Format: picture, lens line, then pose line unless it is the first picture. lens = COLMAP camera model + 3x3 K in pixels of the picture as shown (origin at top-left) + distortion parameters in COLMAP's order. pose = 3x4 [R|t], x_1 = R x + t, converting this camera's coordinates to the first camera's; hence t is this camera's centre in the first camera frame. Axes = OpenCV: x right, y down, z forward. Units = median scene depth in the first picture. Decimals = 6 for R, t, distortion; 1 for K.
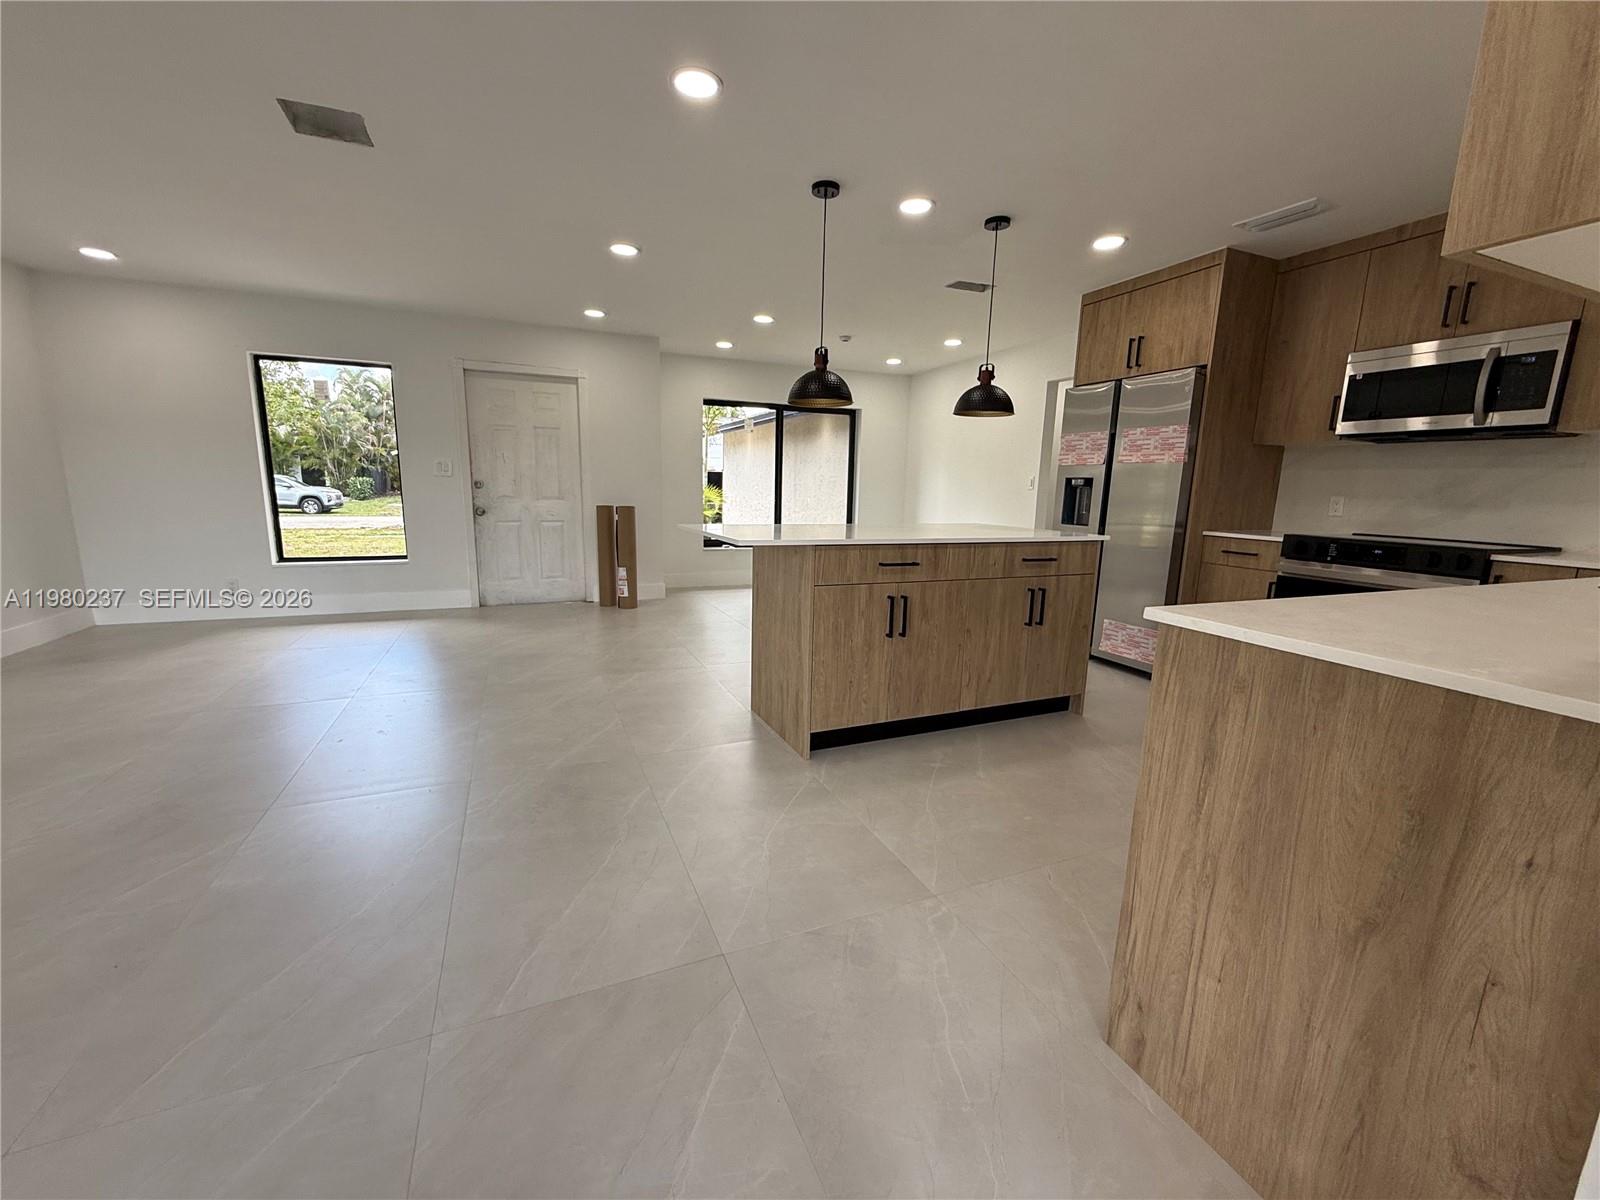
lens RADIAL K [[637.6, 0, 795.9], [0, 637.6, 599.5], [0, 0, 1]] dist [-0.001151, 0.000667]
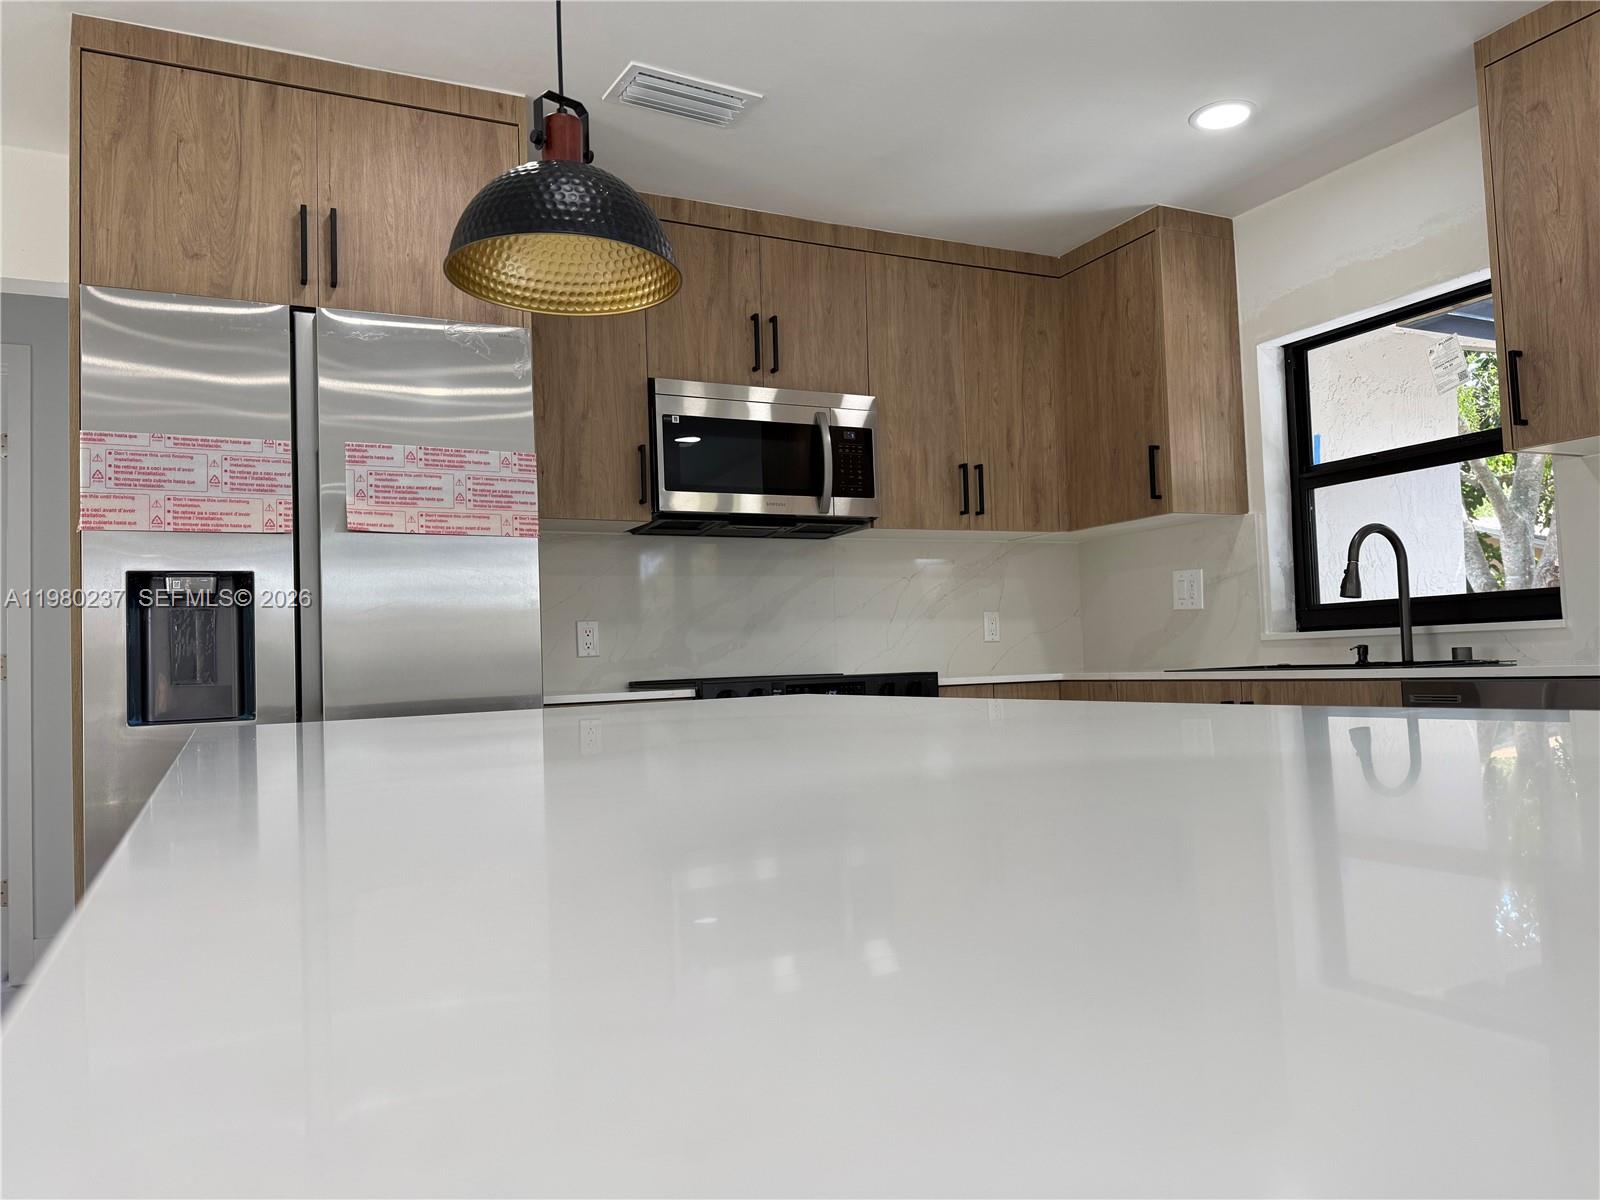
lens RADIAL K [[1118.8, 0, 793.6], [0, 1118.8, 603.5], [0, 0, 1]] dist [0.063799, -0.077440]
pose [[-0.049368, 0.031435, 0.998286, -0.163193], [0.211792, 0.977104, -0.020295, -0.129473], [-0.976067, 0.210427, -0.054895, 0.948901]]
